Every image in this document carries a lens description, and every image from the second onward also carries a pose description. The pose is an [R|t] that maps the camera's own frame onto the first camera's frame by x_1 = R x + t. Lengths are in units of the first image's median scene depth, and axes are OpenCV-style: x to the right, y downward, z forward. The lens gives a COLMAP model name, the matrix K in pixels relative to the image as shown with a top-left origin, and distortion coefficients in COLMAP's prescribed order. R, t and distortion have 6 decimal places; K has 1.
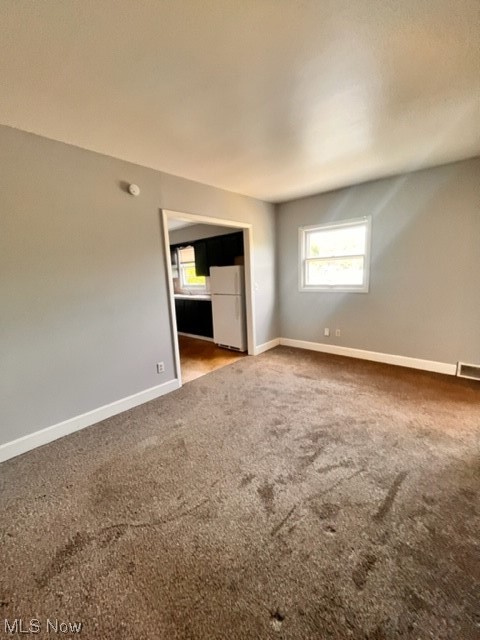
lens RADIAL K [[260.8, 0, 242.8], [0, 260.8, 320.8], [0, 0, 1]] dist [-0.012444, -0.000079]
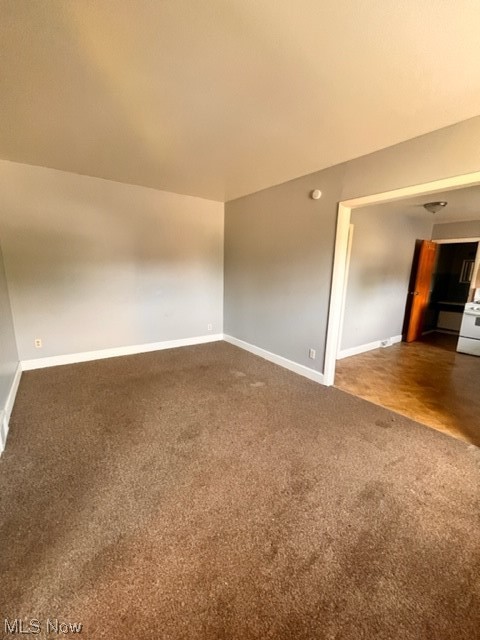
lens RADIAL K [[260.8, 0, 240.4], [0, 260.8, 322.3], [0, 0, 1]] dist [-0.012444, -0.000079]
pose [[-0.240414, 0.229191, -0.943225, 0.857504], [-0.192201, 0.941245, 0.277699, -0.216493], [0.951452, 0.248051, -0.182237, 0.994414]]
